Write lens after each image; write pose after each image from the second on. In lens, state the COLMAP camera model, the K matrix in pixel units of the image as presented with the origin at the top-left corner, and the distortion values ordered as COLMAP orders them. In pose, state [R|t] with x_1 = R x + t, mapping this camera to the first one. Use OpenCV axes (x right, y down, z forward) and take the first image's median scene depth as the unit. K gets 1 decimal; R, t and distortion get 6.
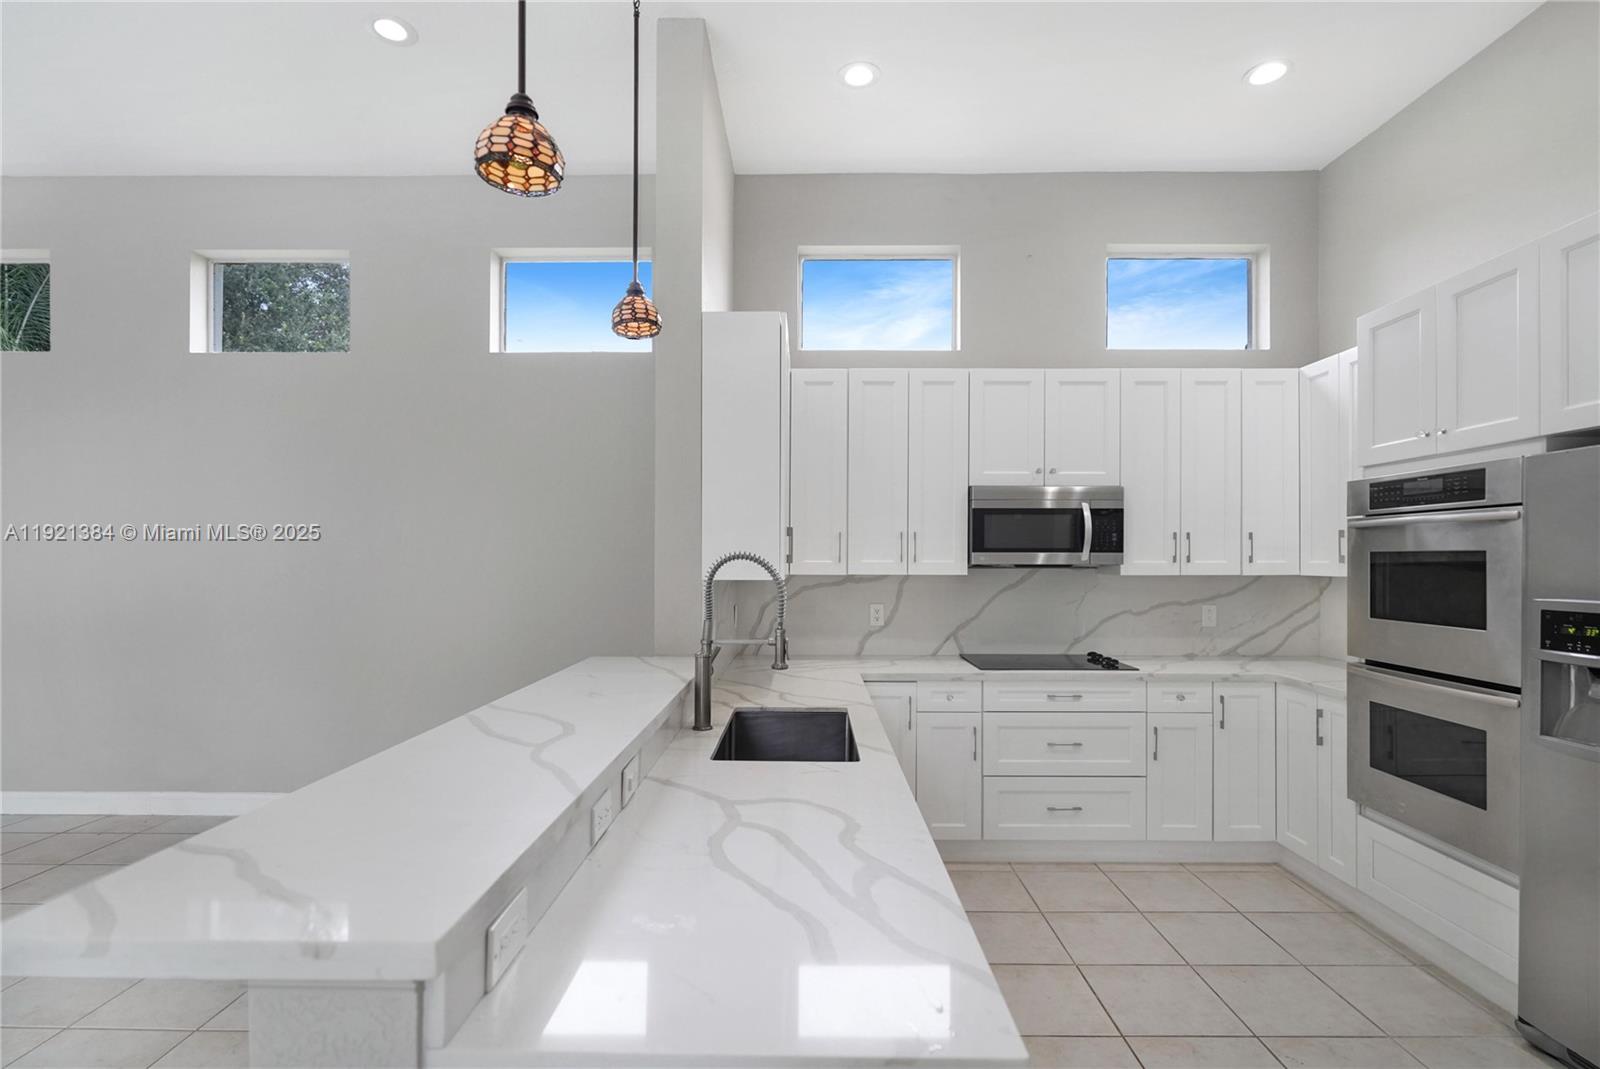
lens RADIAL K [[764.5, 0, 800.0], [0, 764.5, 534.5], [0, 0, 1]] dist [-0.002734, -0.000140]
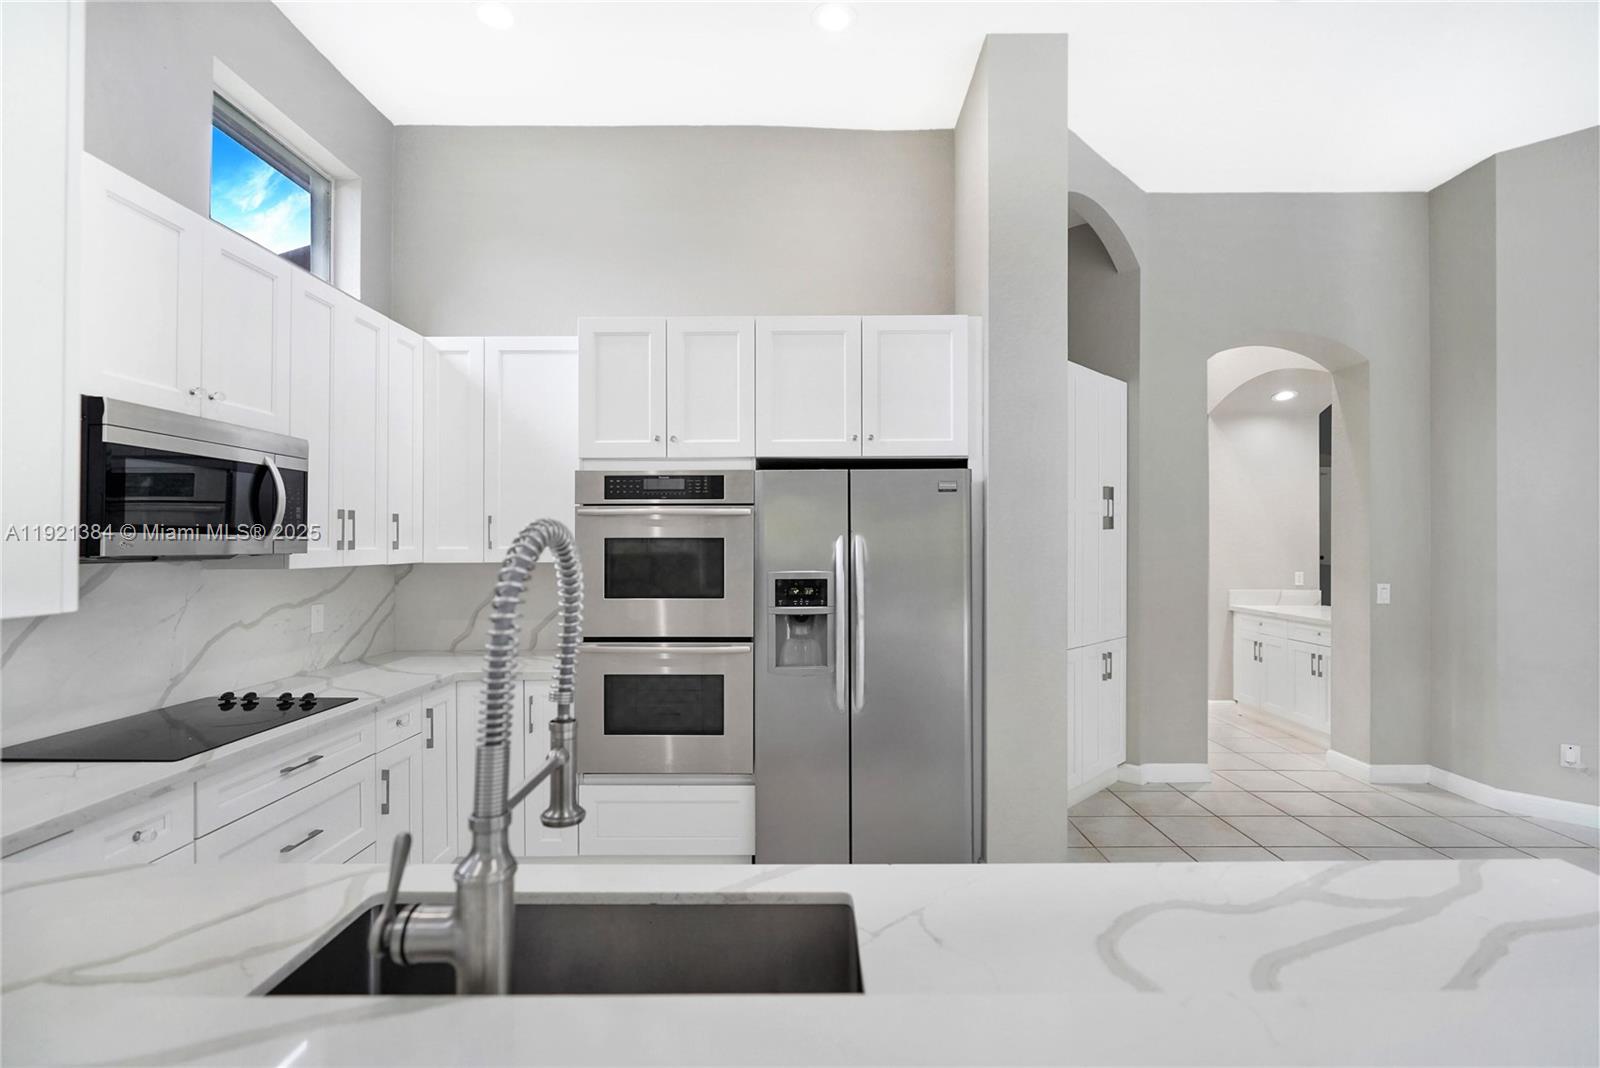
lens RADIAL K [[764.5, 0, 800.0], [0, 764.5, 534.0], [0, 0, 1]] dist [-0.002734, -0.000140]
pose [[-0.019057, 0.013365, 0.999729, -0.359565], [-0.029249, 0.999475, -0.013919, 0.024400], [-0.999390, -0.029506, -0.018656, 0.753020]]
